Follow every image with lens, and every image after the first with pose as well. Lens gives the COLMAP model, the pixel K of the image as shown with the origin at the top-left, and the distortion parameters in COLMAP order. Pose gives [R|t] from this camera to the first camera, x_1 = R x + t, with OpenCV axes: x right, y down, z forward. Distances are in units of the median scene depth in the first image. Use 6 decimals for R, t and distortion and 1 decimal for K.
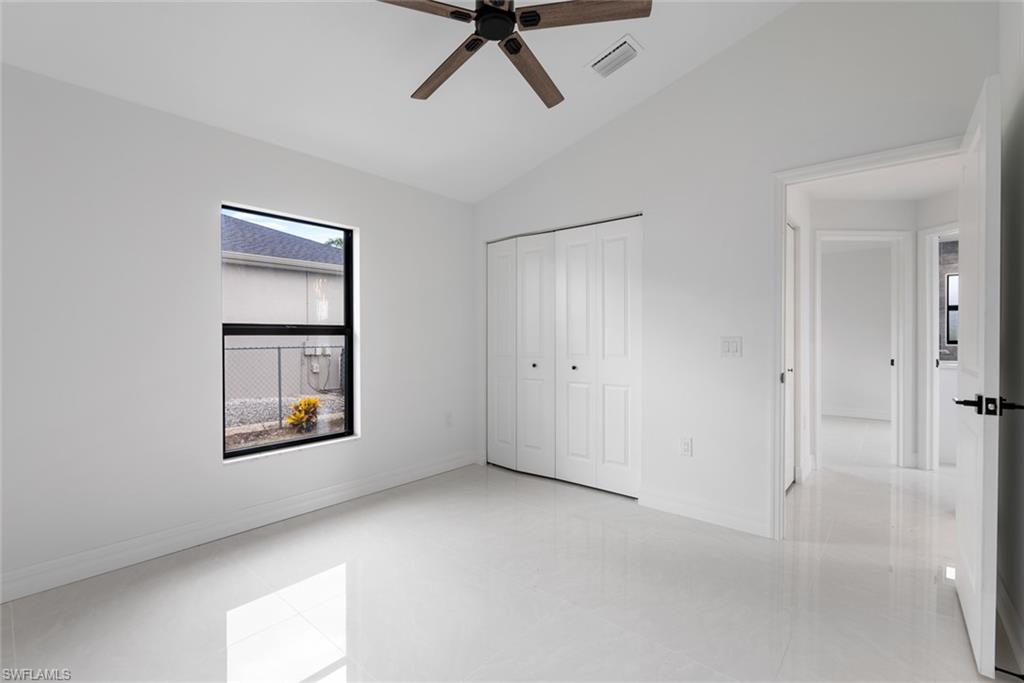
lens RADIAL K [[453.5, 0, 513.7], [0, 453.5, 343.3], [0, 0, 1]] dist [0.002081, 0.000013]
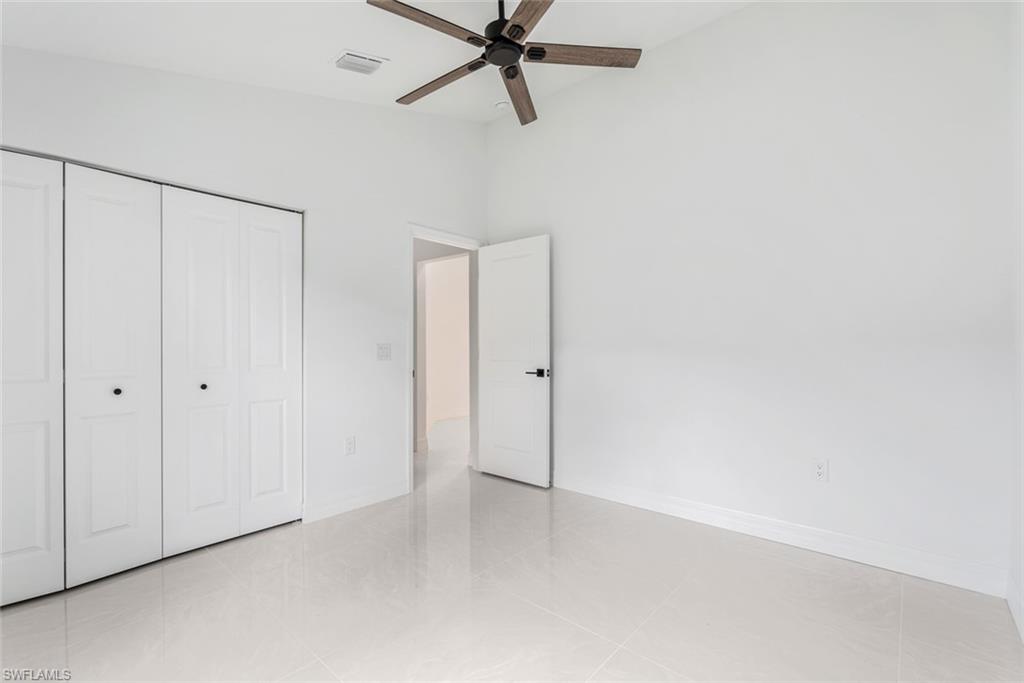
lens RADIAL K [[453.5, 0, 513.7], [0, 453.5, 343.3], [0, 0, 1]] dist [0.002081, 0.000013]
pose [[0.022582, -0.003993, 0.999737, -0.643131], [0.008356, 0.999958, 0.003805, -0.015839], [-0.999710, 0.008268, 0.022614, 0.544456]]
